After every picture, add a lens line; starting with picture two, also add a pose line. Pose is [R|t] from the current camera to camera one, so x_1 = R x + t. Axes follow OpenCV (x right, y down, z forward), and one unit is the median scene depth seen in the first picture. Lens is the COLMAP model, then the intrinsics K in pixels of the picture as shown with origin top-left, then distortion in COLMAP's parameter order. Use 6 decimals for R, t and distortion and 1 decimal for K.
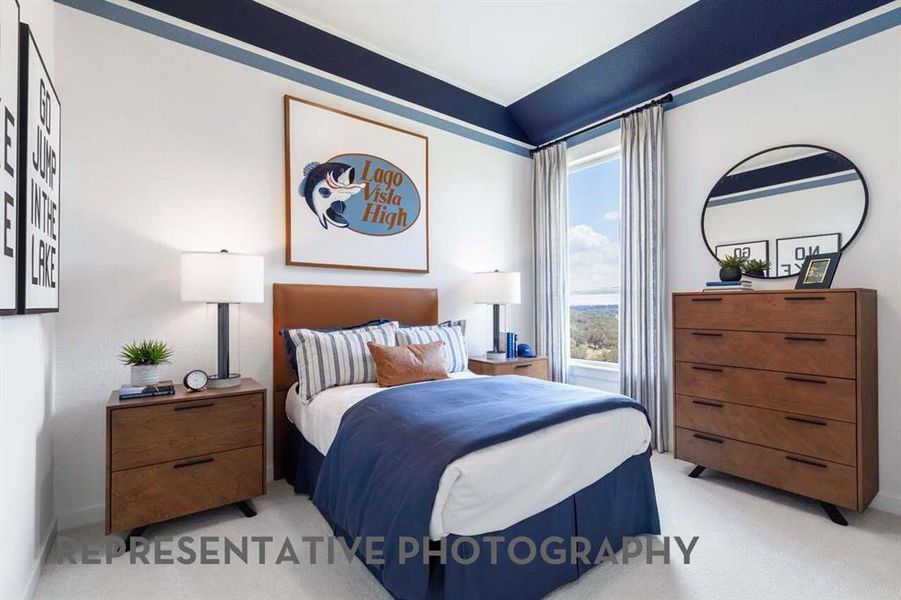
lens RADIAL K [[411.8, 0, 450.4], [0, 411.8, 301.9], [0, 0, 1]] dist [0.000587, 0.000037]
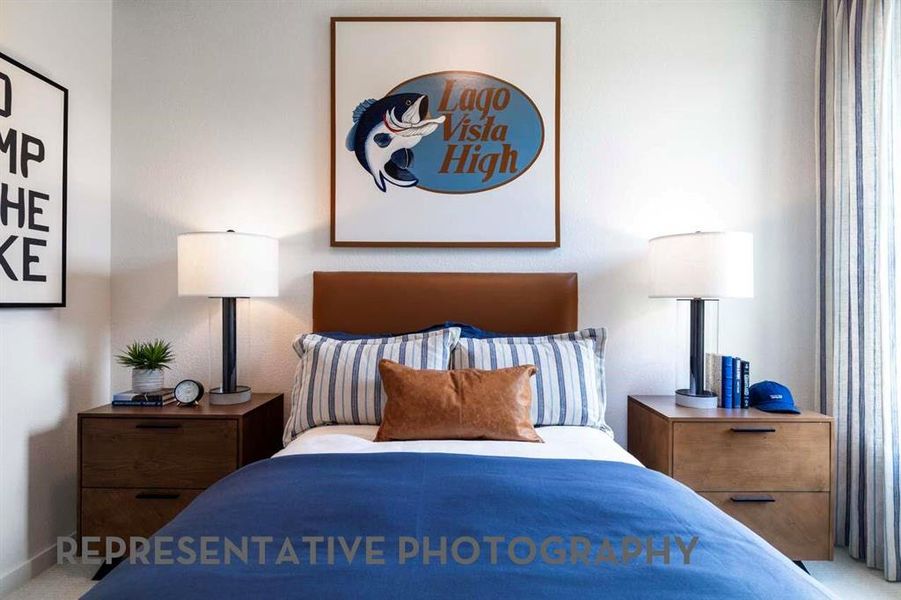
lens RADIAL K [[471.5, 0, 450.0], [0, 471.5, 299.5], [0, 0, 1]] dist [0.000004, -0.000078]
pose [[0.794329, -0.000794, -0.607488, 0.264833], [0.002597, 0.999994, 0.002089, 0.004611], [0.607483, -0.003237, 0.794326, 0.417816]]
